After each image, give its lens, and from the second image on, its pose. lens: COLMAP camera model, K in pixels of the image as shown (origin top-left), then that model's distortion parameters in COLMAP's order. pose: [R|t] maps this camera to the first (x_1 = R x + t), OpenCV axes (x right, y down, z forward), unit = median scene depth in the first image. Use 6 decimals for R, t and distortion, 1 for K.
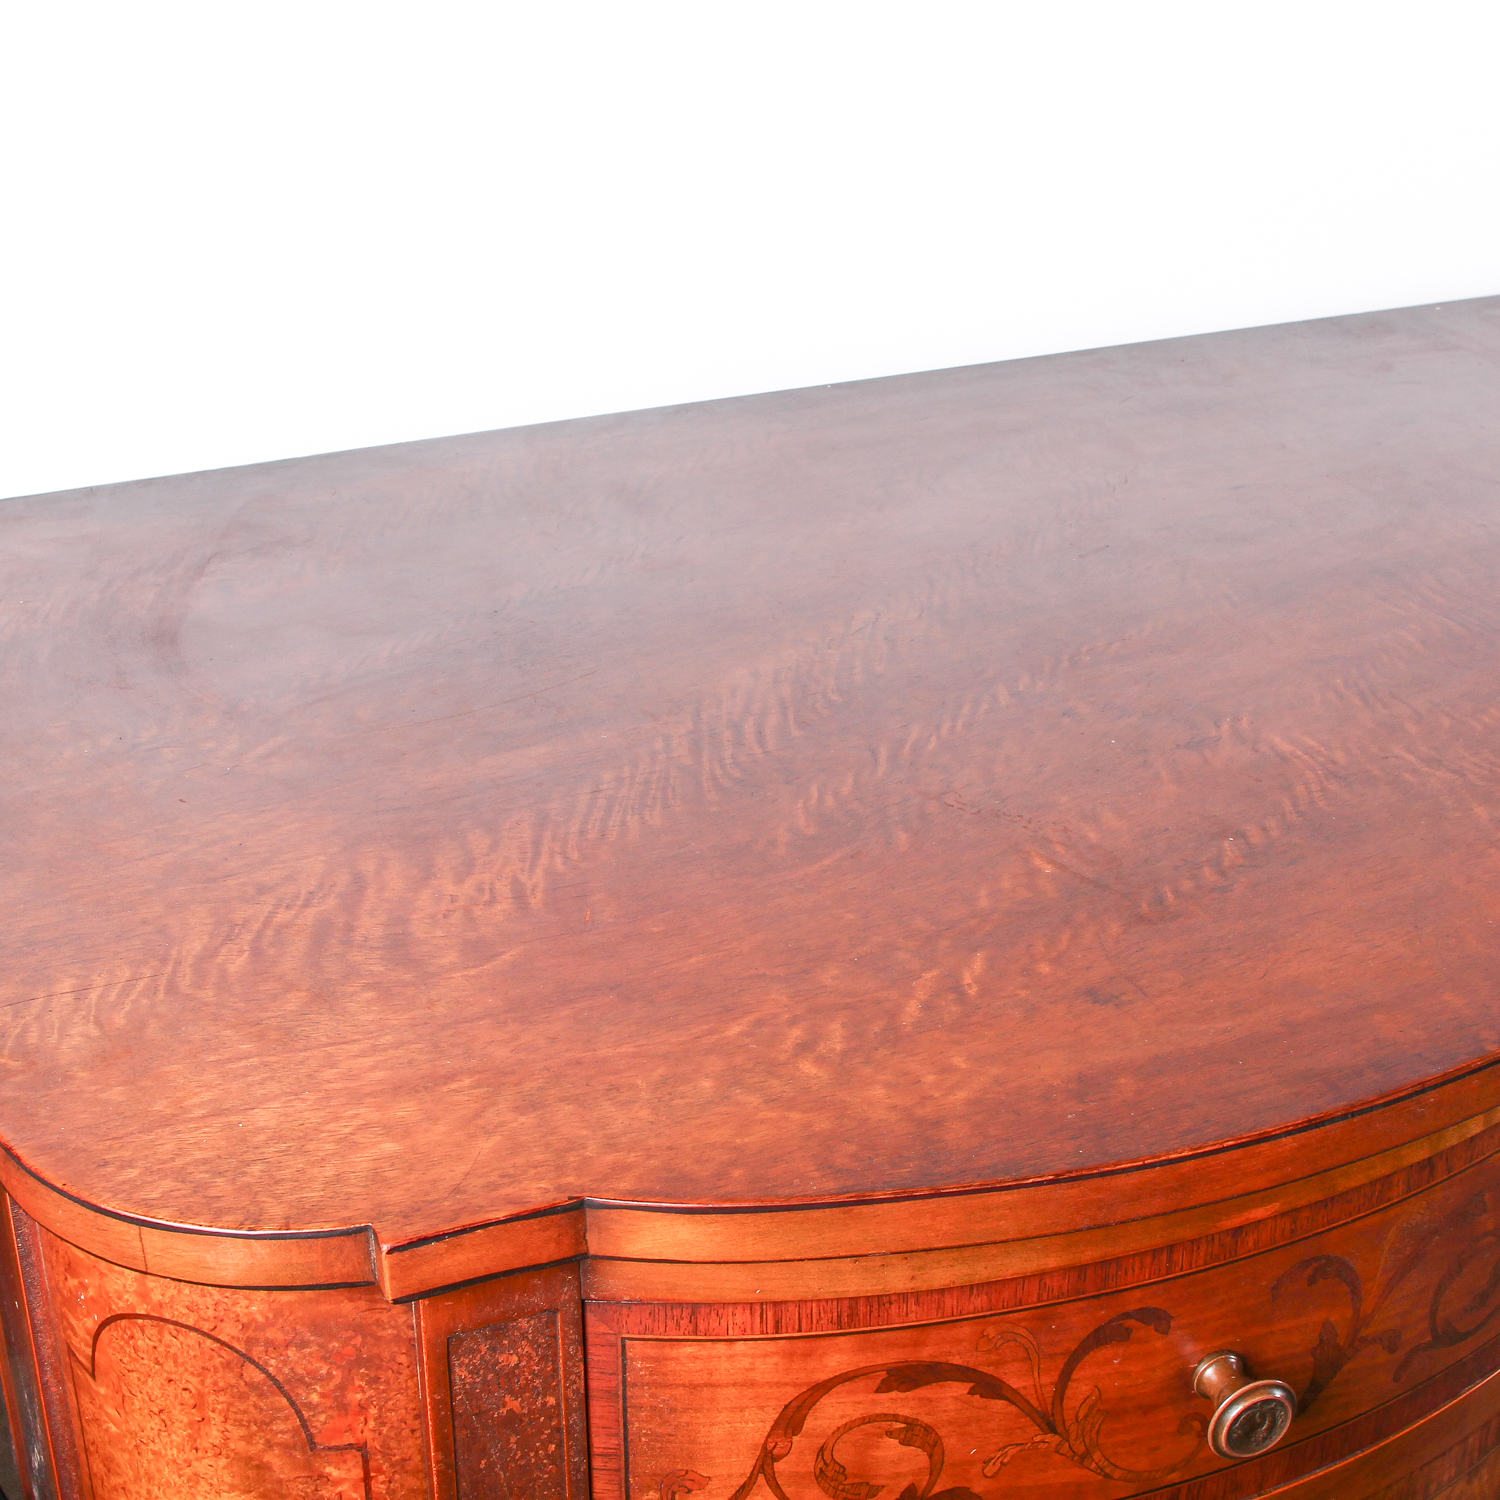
lens RADIAL K [[2532.0, 0, 755.0], [0, 2532.0, 760.5], [0, 0, 1]] dist [-0.085536, 0.000000]
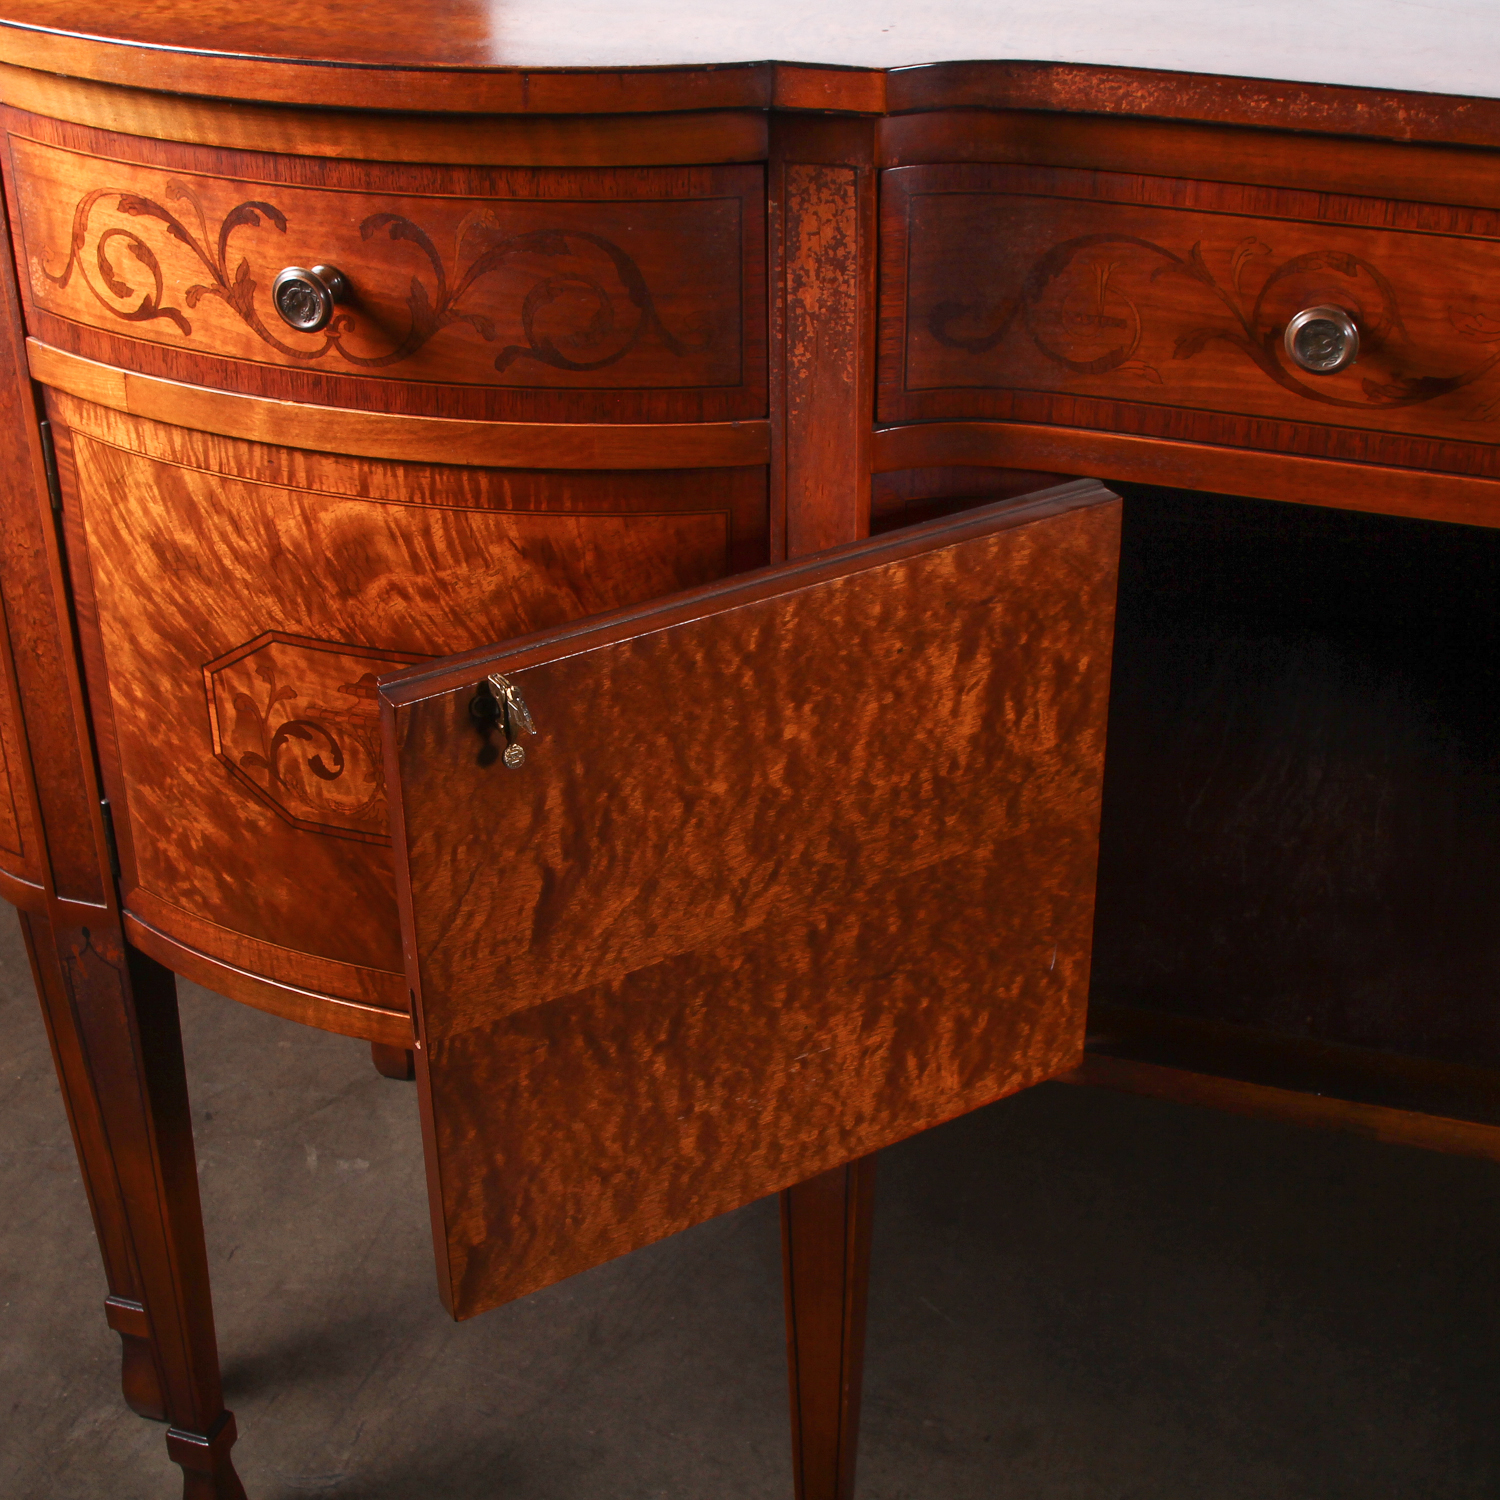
lens RADIAL K [[2532.0, 0, 753.4], [0, 2532.0, 757.4], [0, 0, 1]] dist [-0.085536, 0.000000]
pose [[0.763519, 0.323081, -0.559158, 1.326665], [-0.289683, 0.945203, 0.150581, 0.225083], [0.577167, 0.047008, 0.815272, -0.015963]]
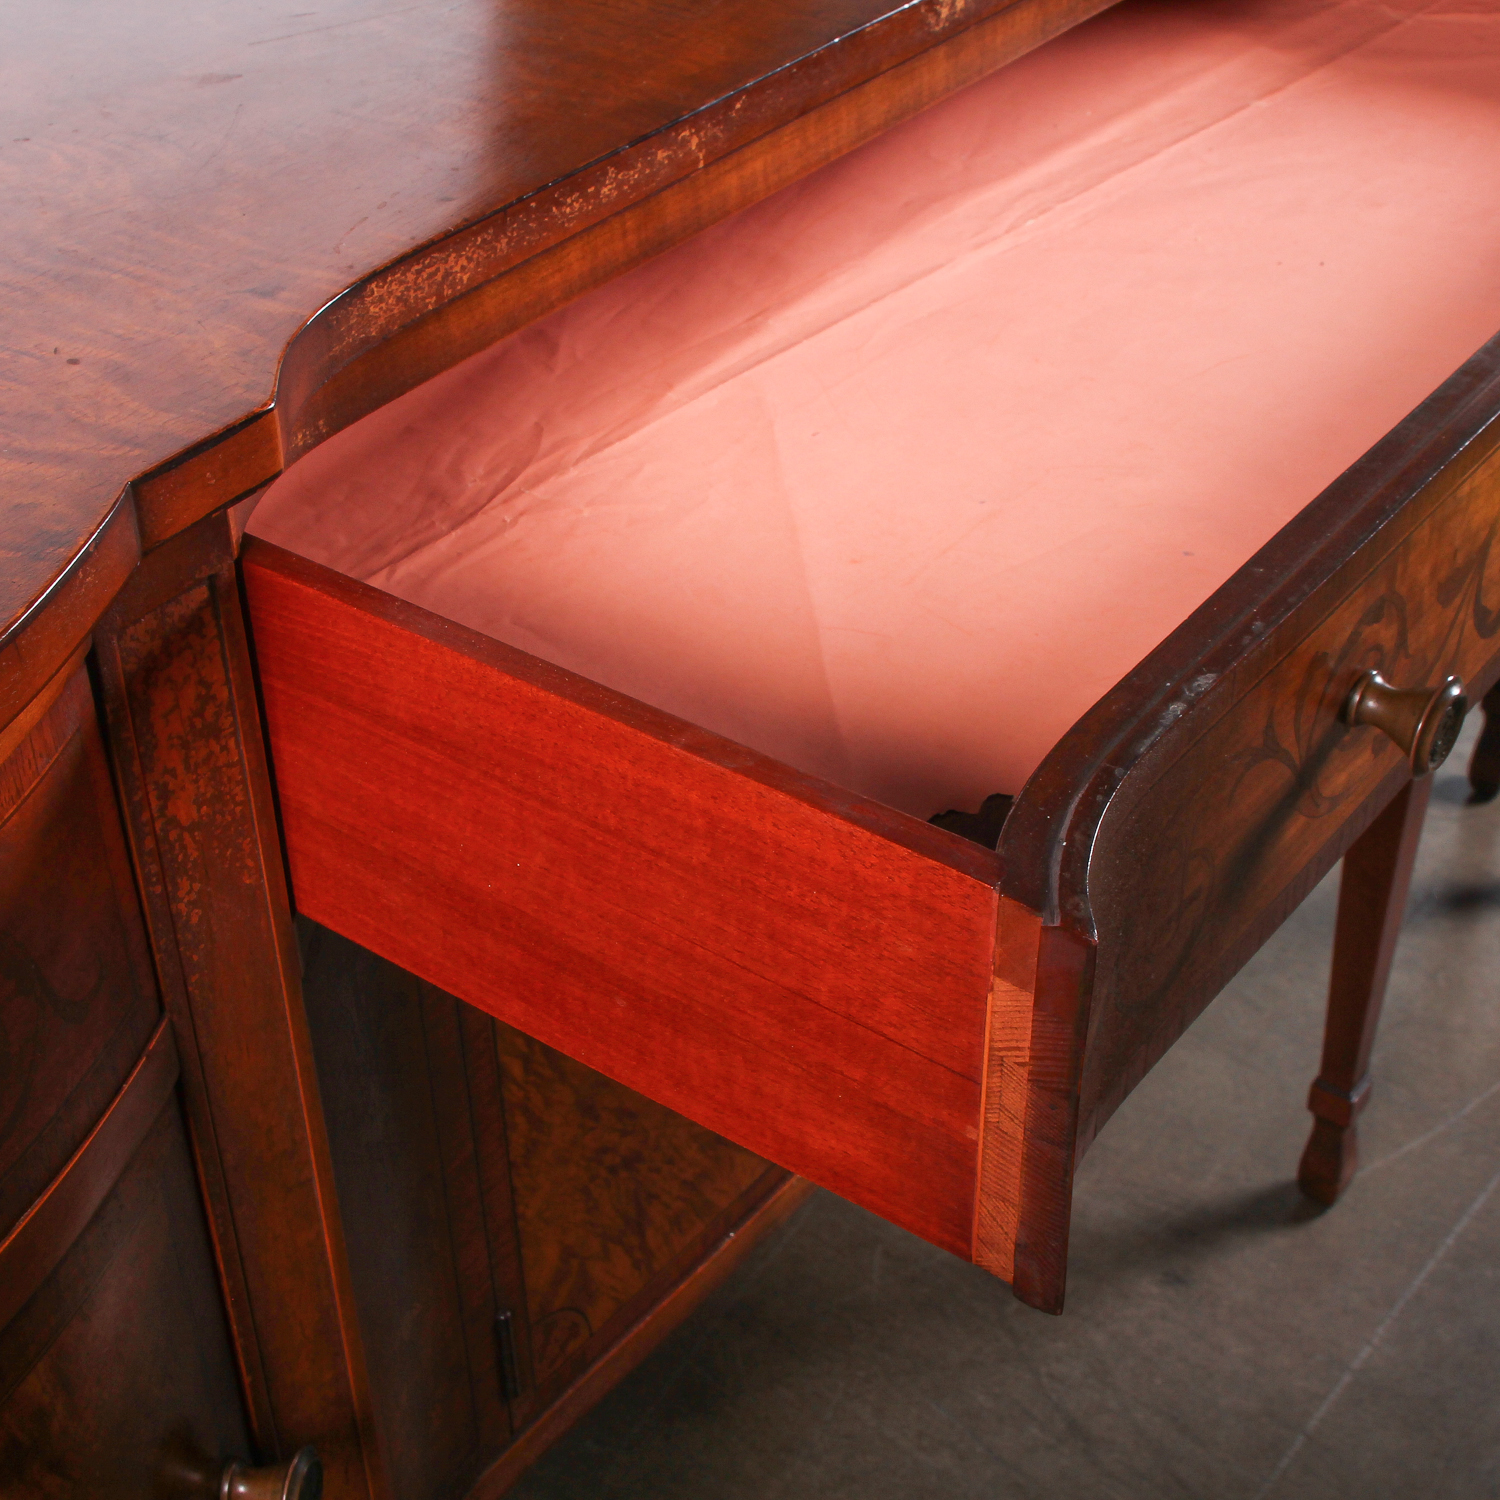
lens RADIAL K [[2532.0, 0, 744.7], [0, 2532.0, 746.8], [0, 0, 1]] dist [-0.085536, 0.000000]
pose [[0.867430, -0.303579, 0.394216, 0.258512], [0.244795, 0.950160, 0.193056, 0.040008], [-0.433176, -0.070961, 0.898512, 0.317914]]
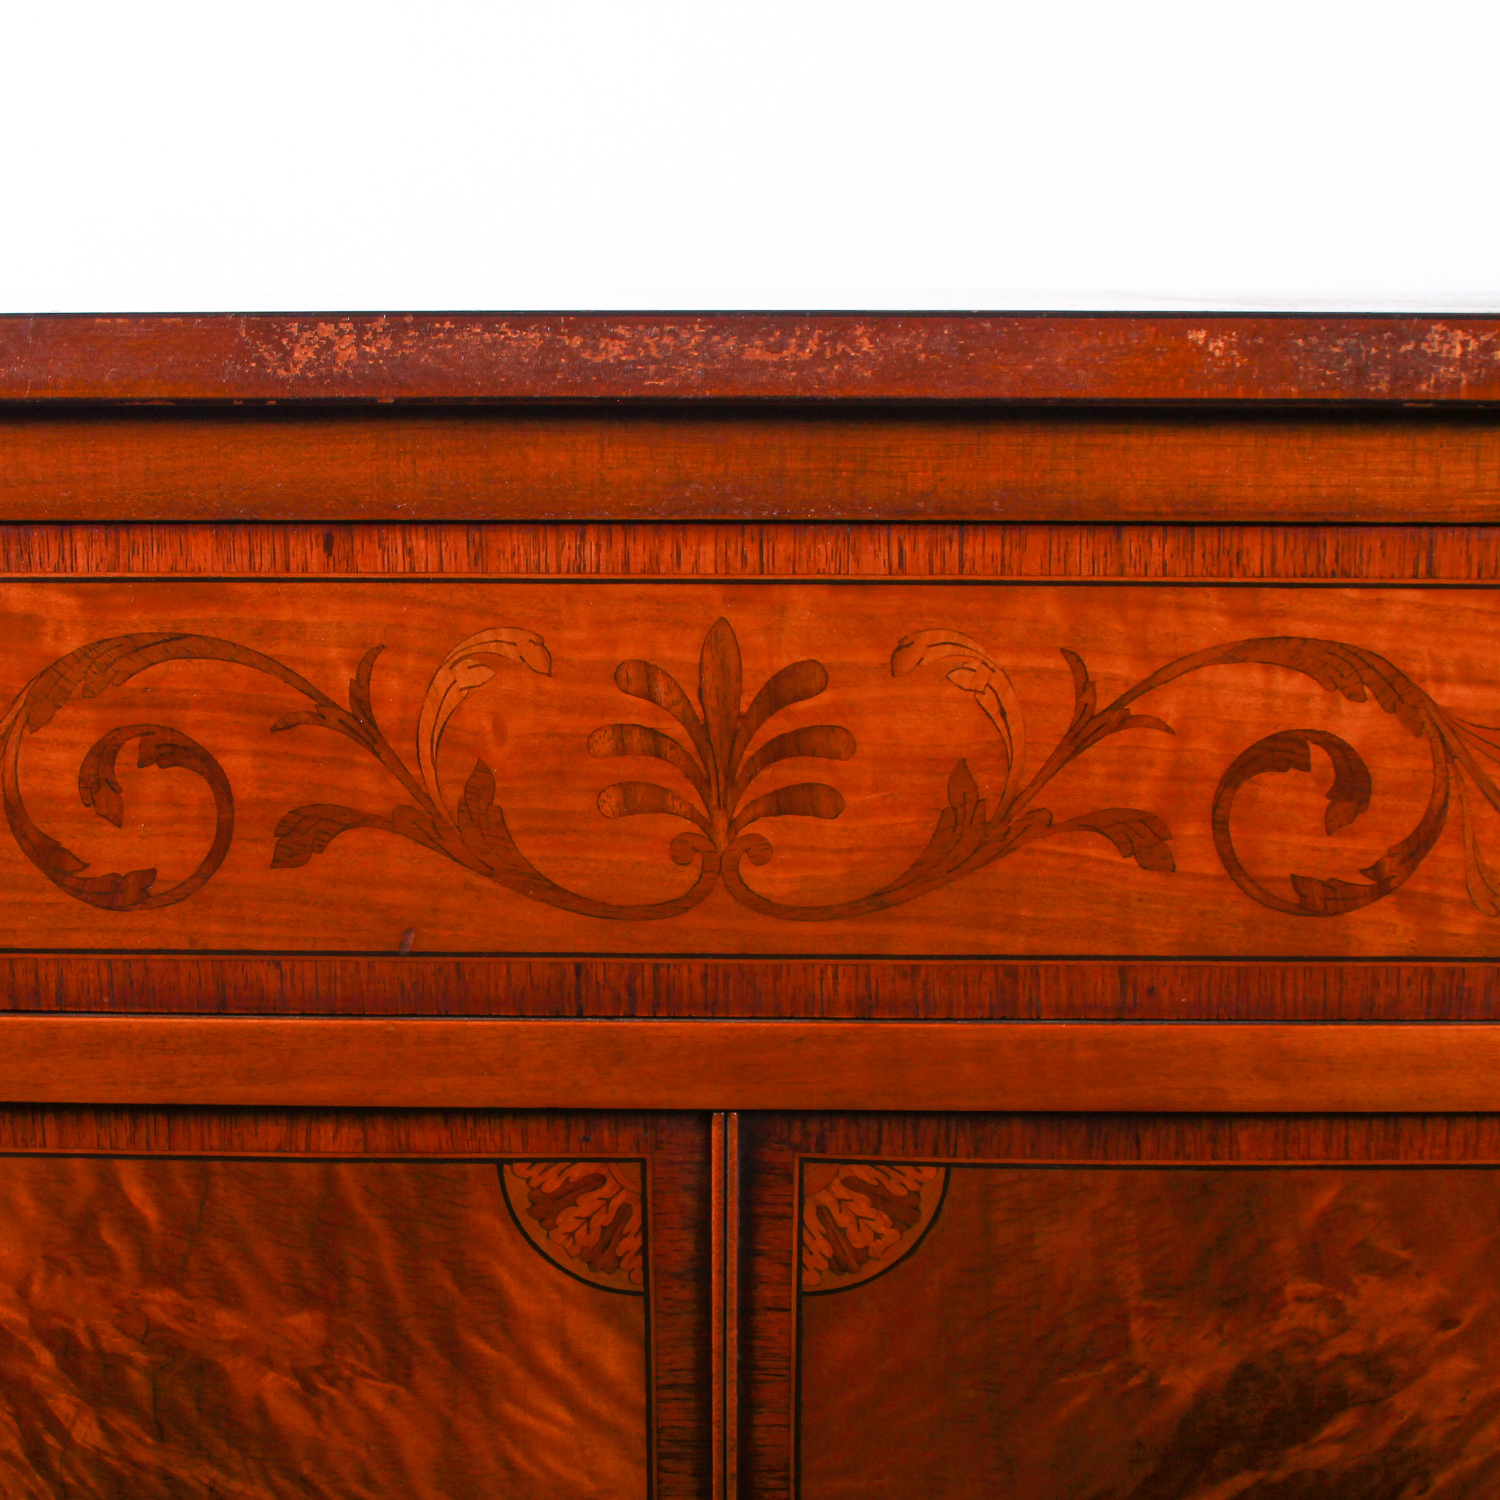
lens RADIAL K [[2532.0, 0, 745.9], [0, 2532.0, 750.3], [0, 0, 1]] dist [-0.085536, 0.000000]
pose [[0.911351, 0.071827, -0.405316, 1.336909], [-0.186853, 0.949552, -0.251865, 0.245868], [0.366778, 0.305272, 0.878796, 0.756463]]
